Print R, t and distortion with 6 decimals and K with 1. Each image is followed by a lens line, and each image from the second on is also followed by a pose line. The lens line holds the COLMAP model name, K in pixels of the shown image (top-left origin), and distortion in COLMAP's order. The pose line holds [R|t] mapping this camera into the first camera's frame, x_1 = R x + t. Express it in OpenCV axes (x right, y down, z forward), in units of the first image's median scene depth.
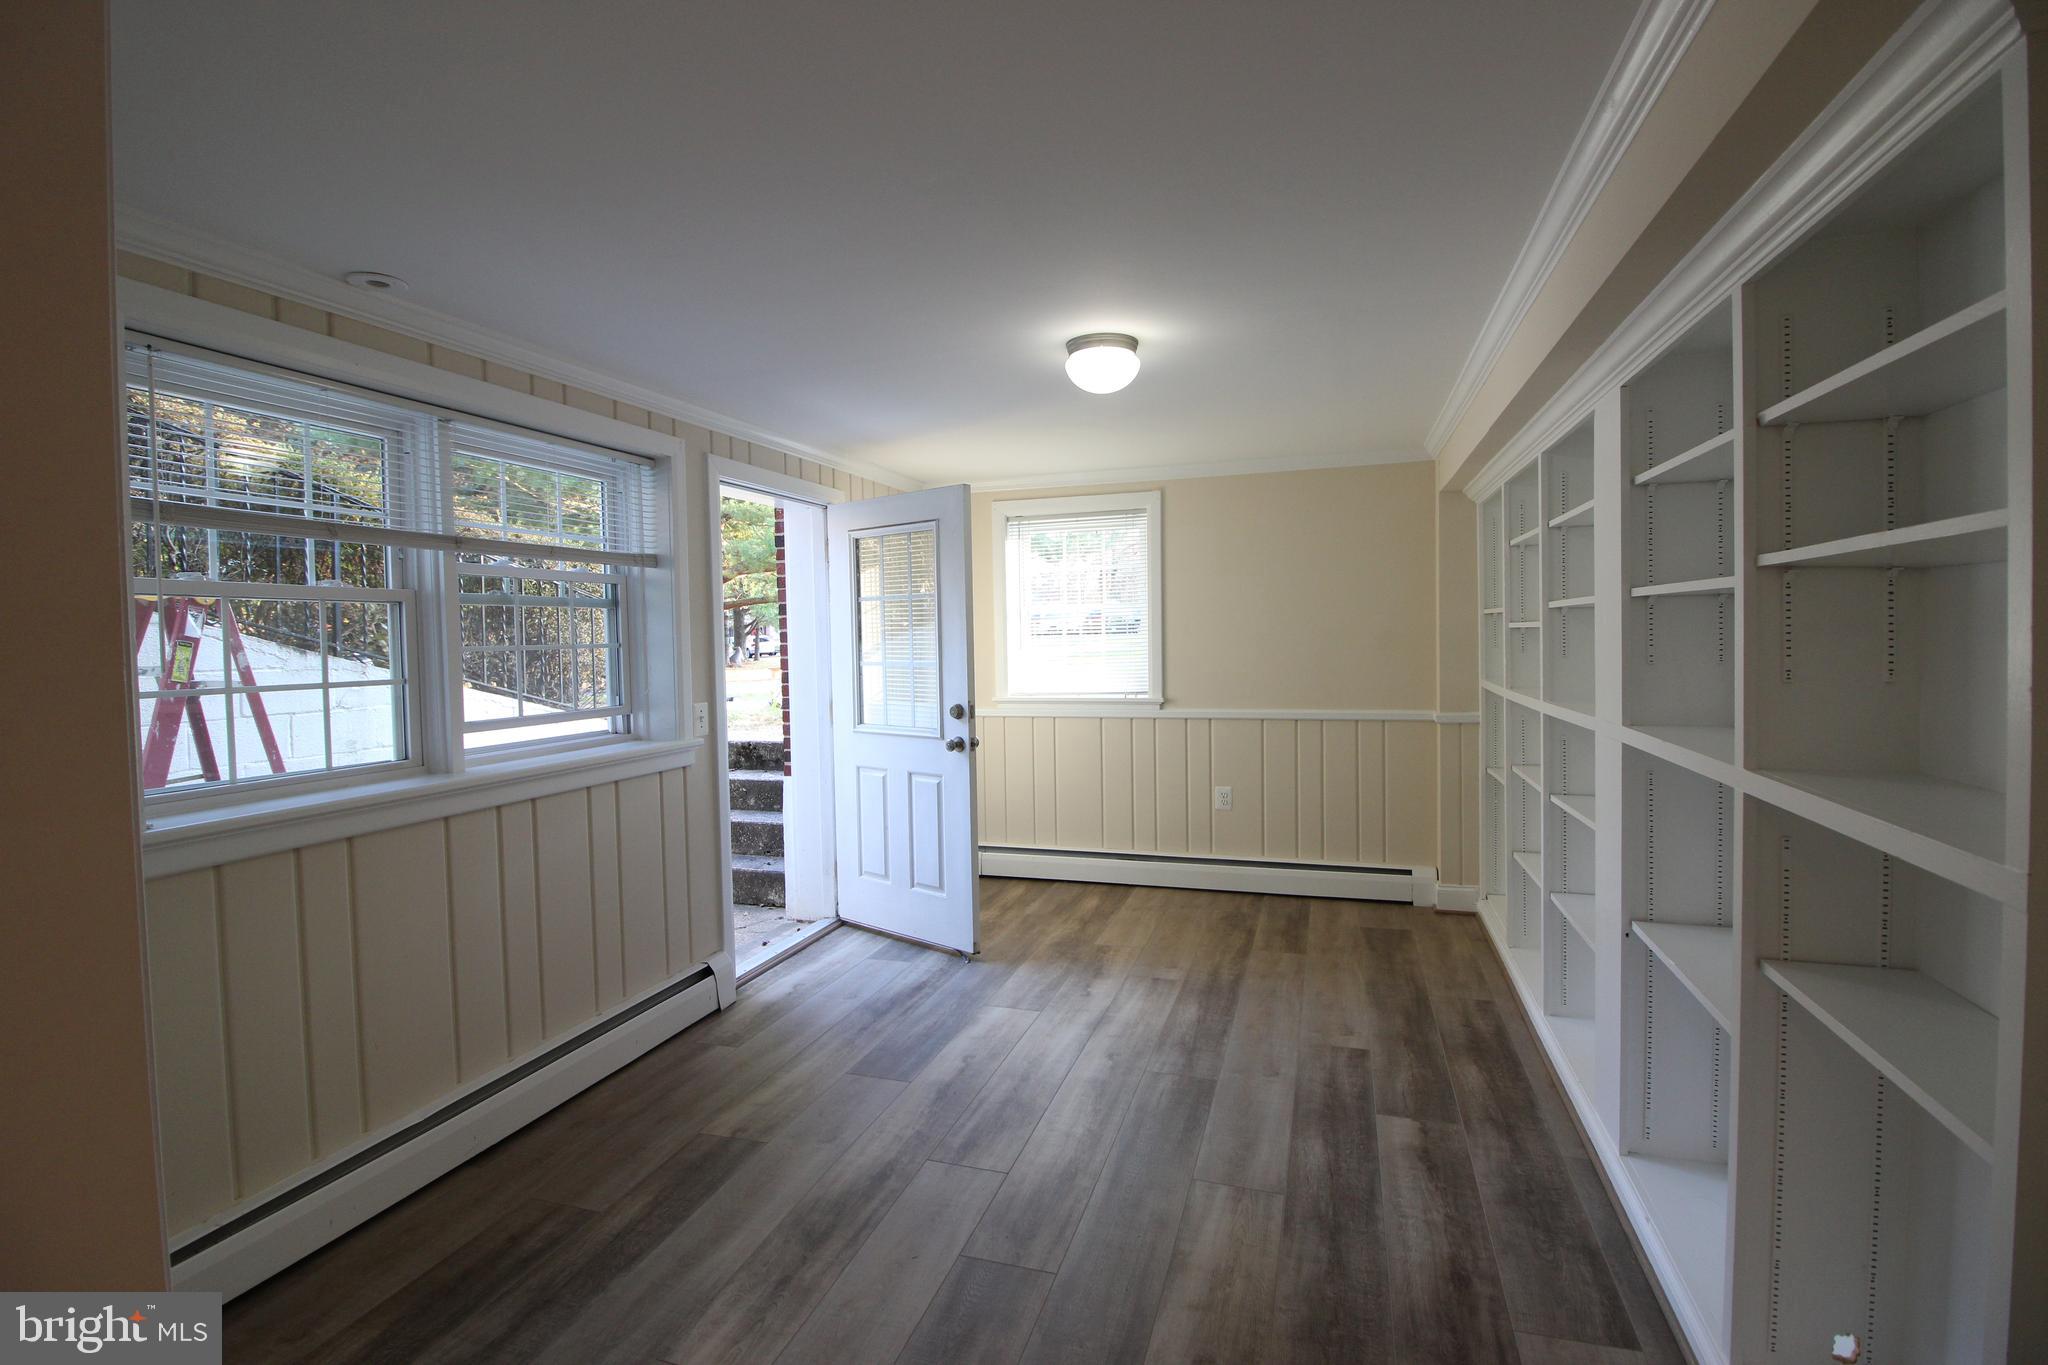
lens RADIAL K [[943.7, 0, 1028.6], [0, 943.7, 664.8], [0, 0, 1]] dist [-0.002541, -0.012280]
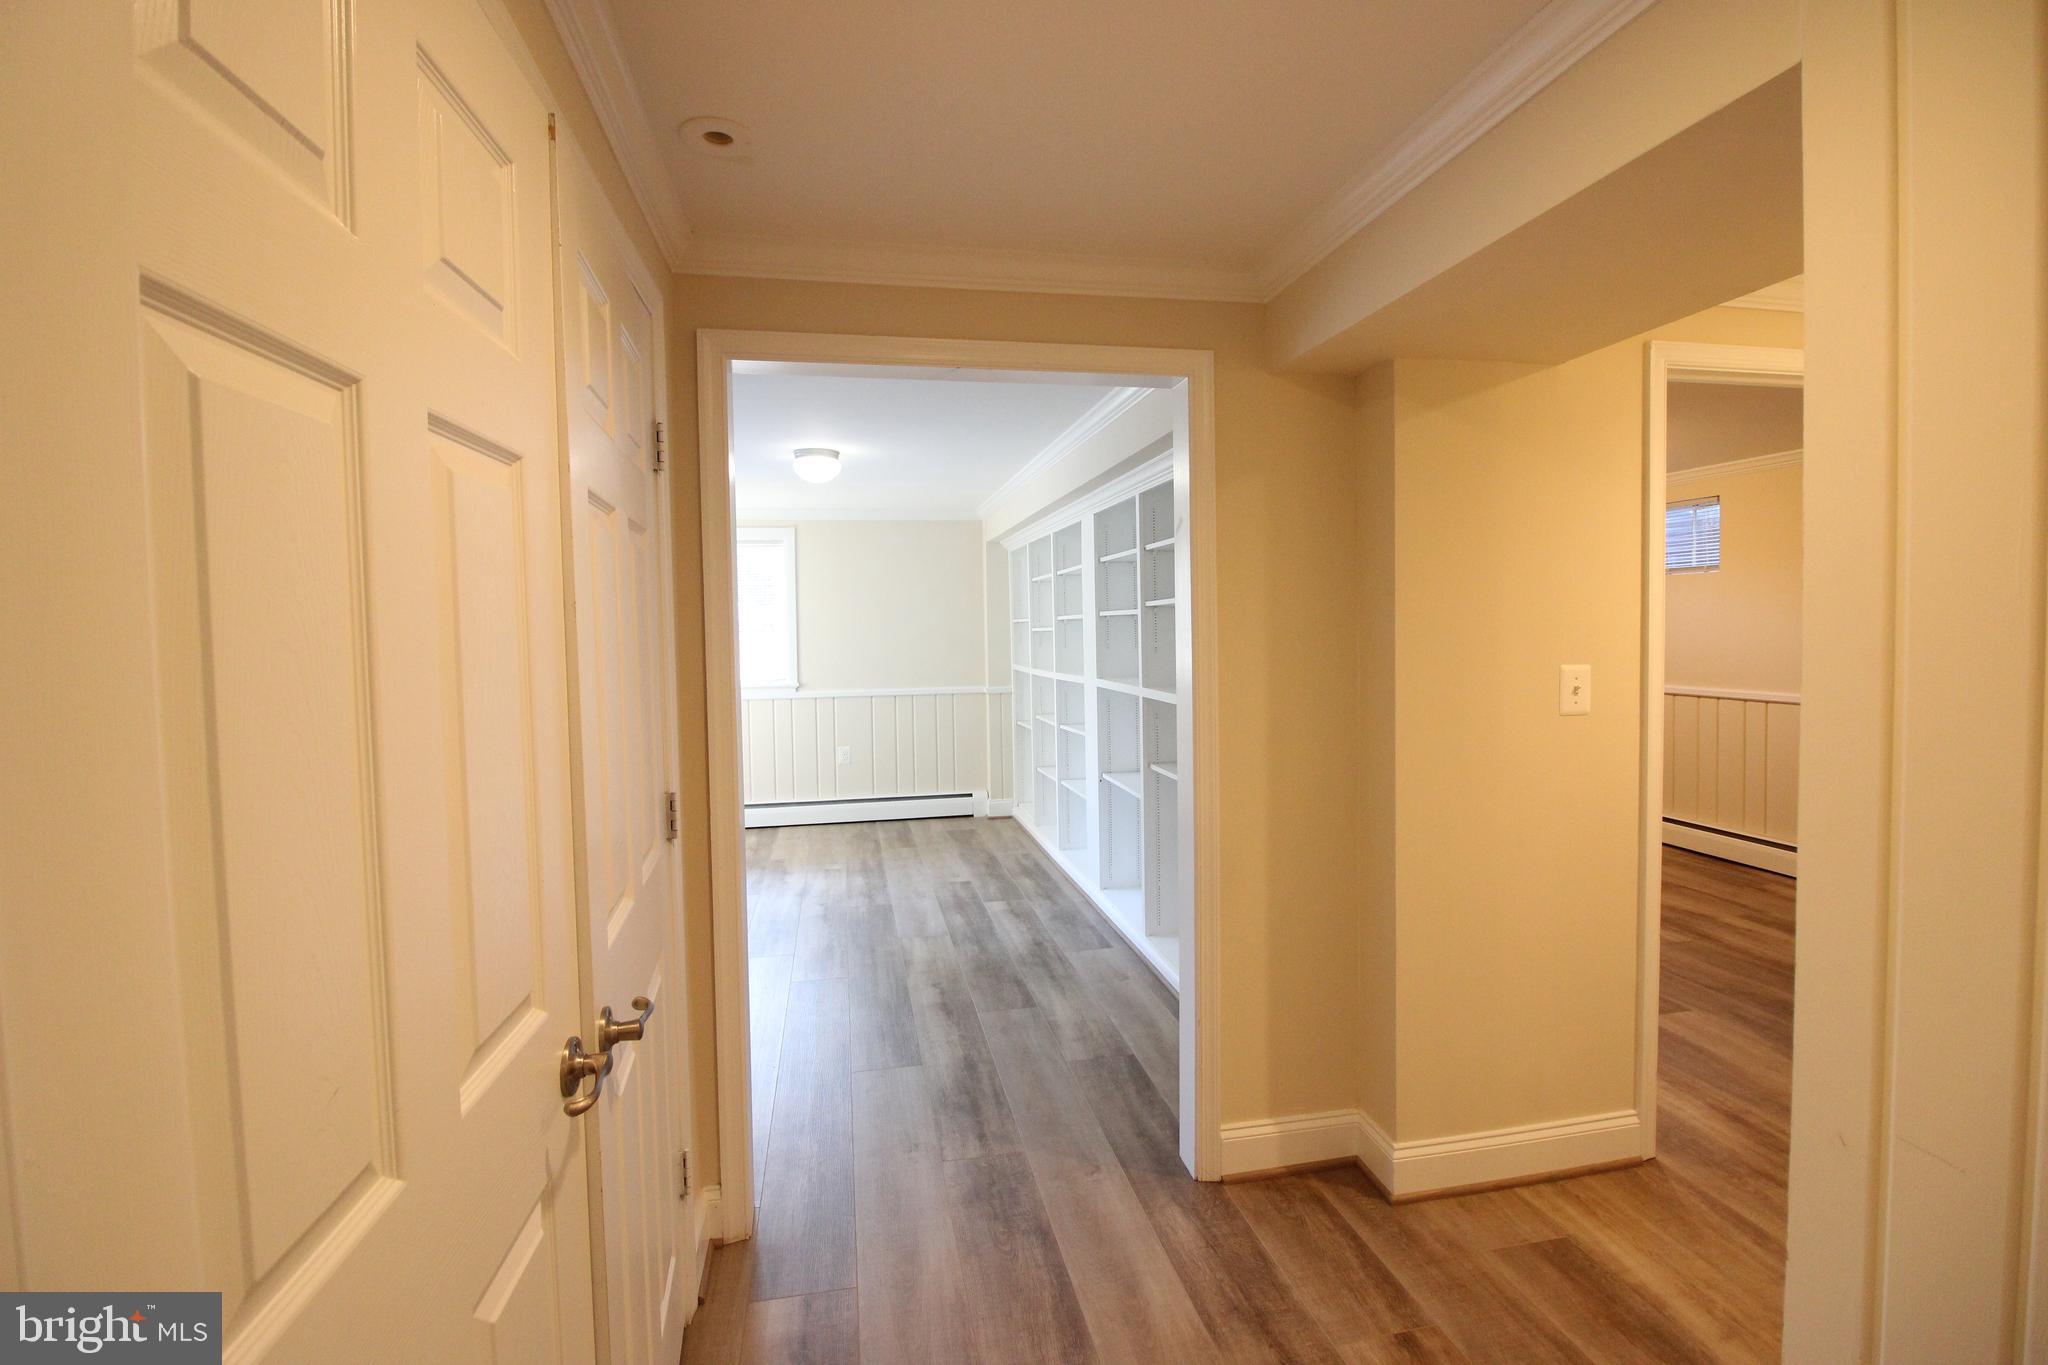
lens RADIAL K [[943.7, 0, 1028.6], [0, 943.7, 664.8], [0, 0, 1]] dist [-0.002541, -0.012280]
pose [[0.871829, -0.014794, 0.489587, -0.402890], [0.016926, 0.999857, 0.000072, 0.025722], [-0.489518, 0.008224, 0.871954, -0.575288]]
